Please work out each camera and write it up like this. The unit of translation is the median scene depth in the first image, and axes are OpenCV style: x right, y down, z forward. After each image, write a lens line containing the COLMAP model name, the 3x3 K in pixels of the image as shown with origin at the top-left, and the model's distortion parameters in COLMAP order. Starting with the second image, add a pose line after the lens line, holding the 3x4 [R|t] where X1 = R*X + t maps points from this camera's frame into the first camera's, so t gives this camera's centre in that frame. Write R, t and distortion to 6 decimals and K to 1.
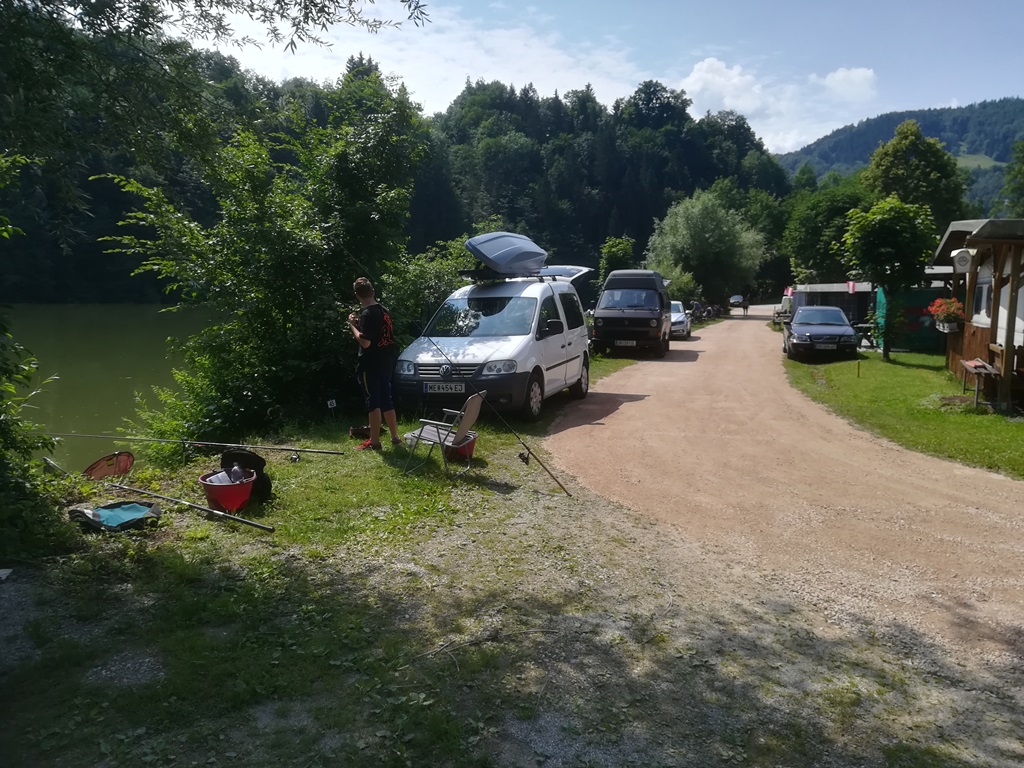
lens RADIAL K [[814.5, 0, 510.0], [0, 814.5, 399.2], [0, 0, 1]] dist [0.058982, -0.075321]
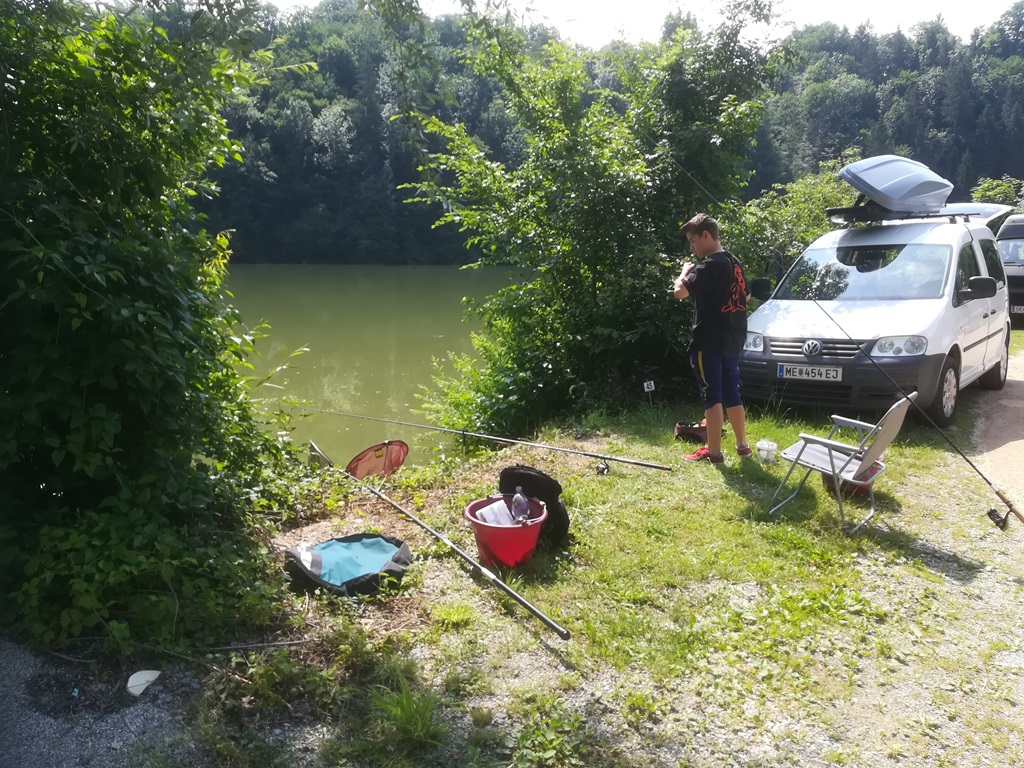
lens RADIAL K [[814.5, 0, 507.4], [0, 814.5, 370.0], [0, 0, 1]] dist [0.058982, -0.075321]
pose [[0.932585, 0.043617, -0.358305, -0.052503], [-0.039364, 0.999041, 0.019159, -0.014719], [0.358797, -0.003763, 0.933408, 0.180781]]
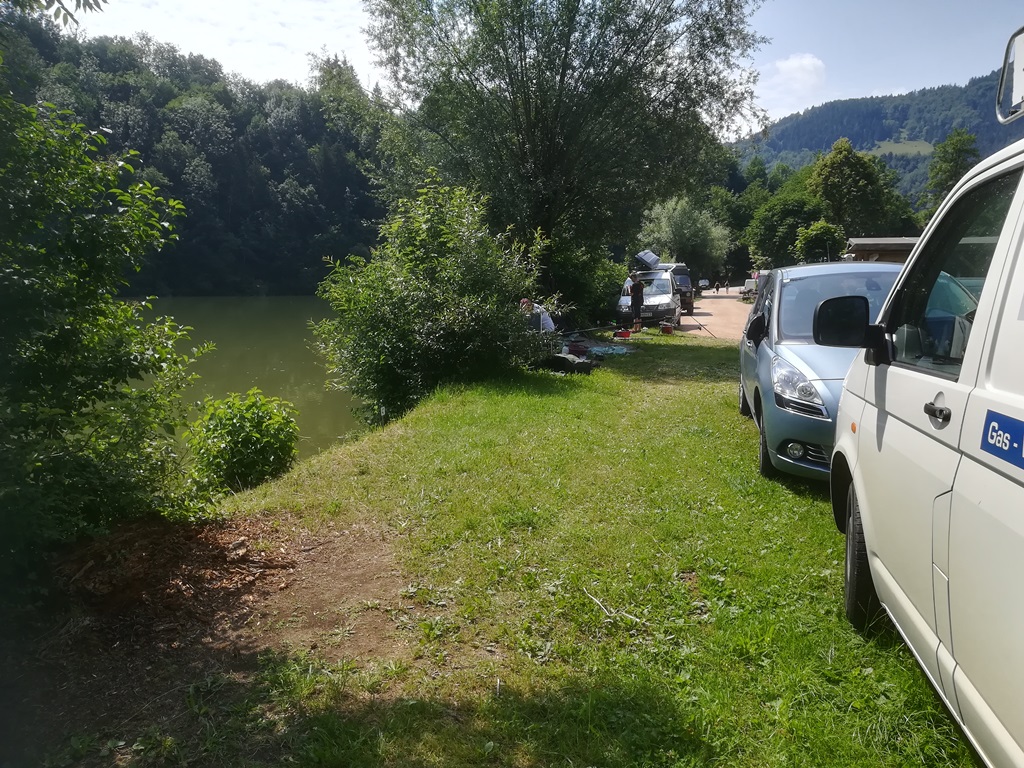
lens RADIAL K [[814.5, 0, 501.9], [0, 814.5, 392.7], [0, 0, 1]] dist [0.058982, -0.075321]
pose [[0.998849, -0.022556, 0.042320, -0.484388], [0.022316, 0.999732, 0.006135, 0.156070], [-0.042447, -0.005183, 0.999085, -1.167212]]
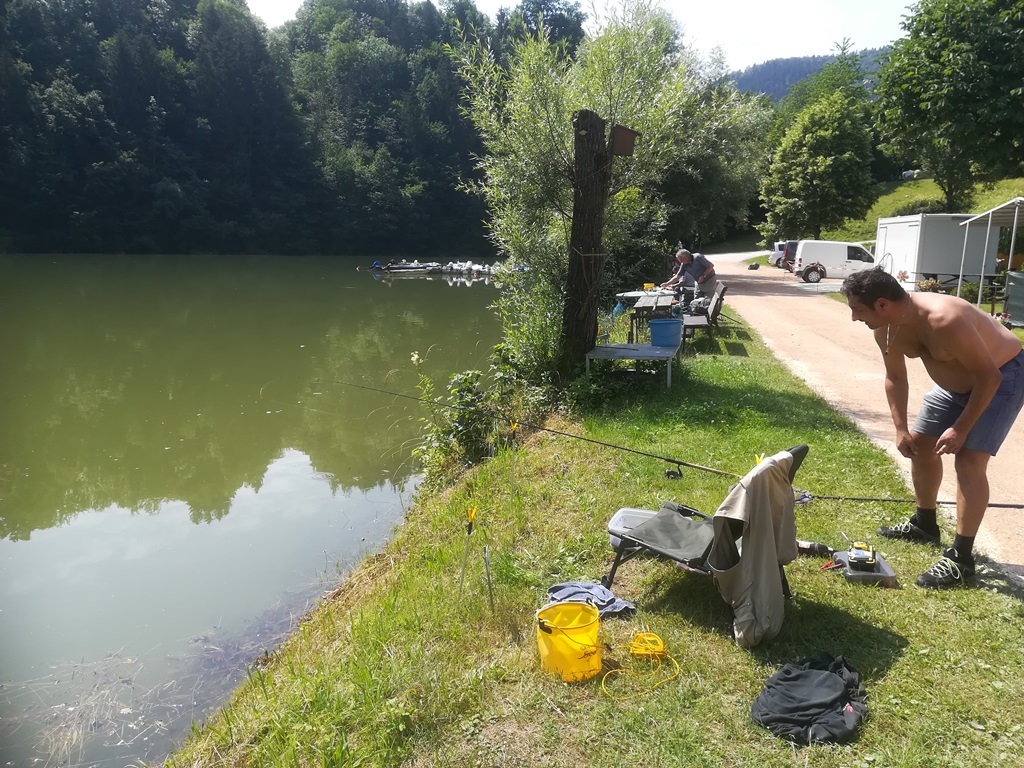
lens RADIAL K [[814.5, 0, 515.9], [0, 814.5, 379.6], [0, 0, 1]] dist [0.058982, -0.075321]
pose [[0.990979, -0.022660, 0.132086, 0.496453], [0.017378, 0.999008, 0.041005, -0.347324], [-0.132884, -0.038340, 0.990390, 2.874309]]
